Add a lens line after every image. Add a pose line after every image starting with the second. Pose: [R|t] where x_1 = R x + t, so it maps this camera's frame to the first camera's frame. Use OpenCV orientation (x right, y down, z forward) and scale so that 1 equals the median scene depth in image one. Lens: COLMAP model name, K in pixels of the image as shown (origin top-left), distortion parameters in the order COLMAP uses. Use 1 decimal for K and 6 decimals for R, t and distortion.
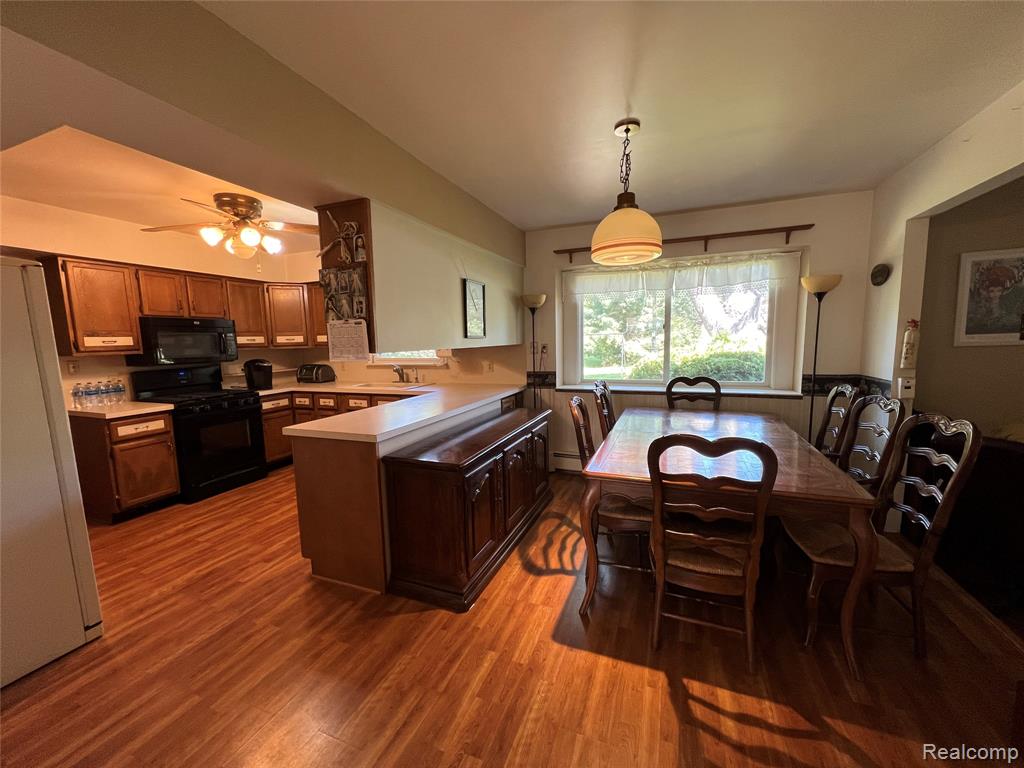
lens RADIAL K [[405.8, 0, 510.6], [0, 405.8, 387.3], [0, 0, 1]] dist [-0.001738, -0.000709]
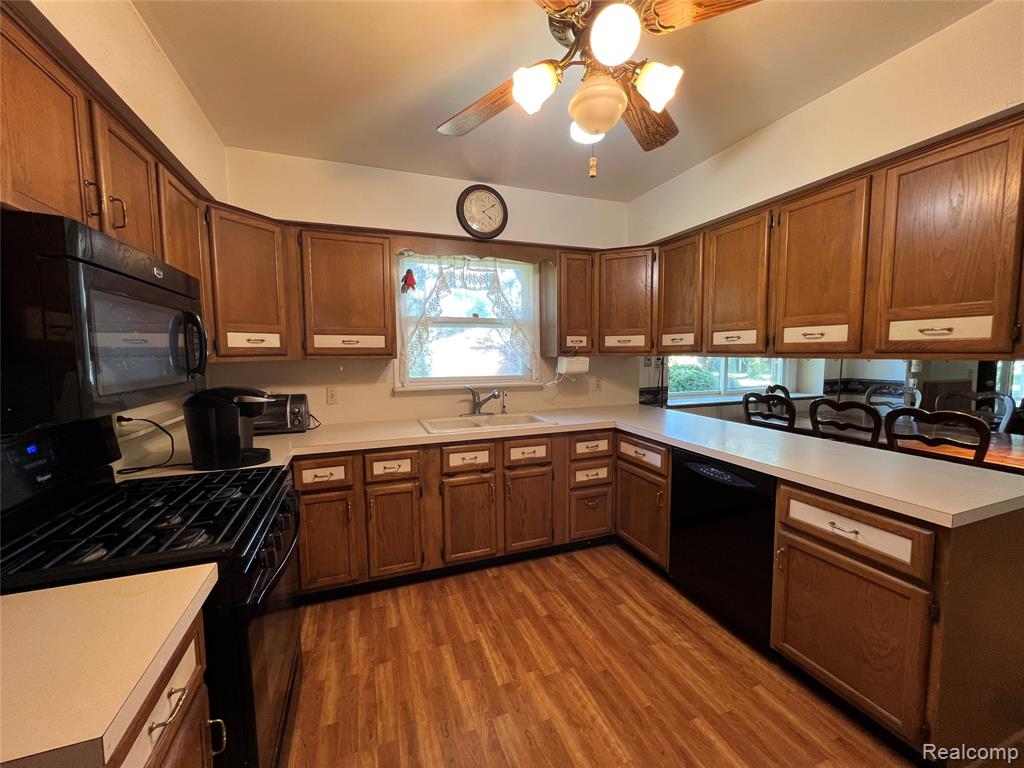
lens RADIAL K [[405.8, 0, 512.9], [0, 405.8, 386.5], [0, 0, 1]] dist [-0.001738, -0.000709]
pose [[0.740447, -0.040215, 0.670911, -0.930264], [0.069470, 0.997441, -0.016883, -0.059562], [-0.668515, 0.059110, 0.741346, 0.718690]]
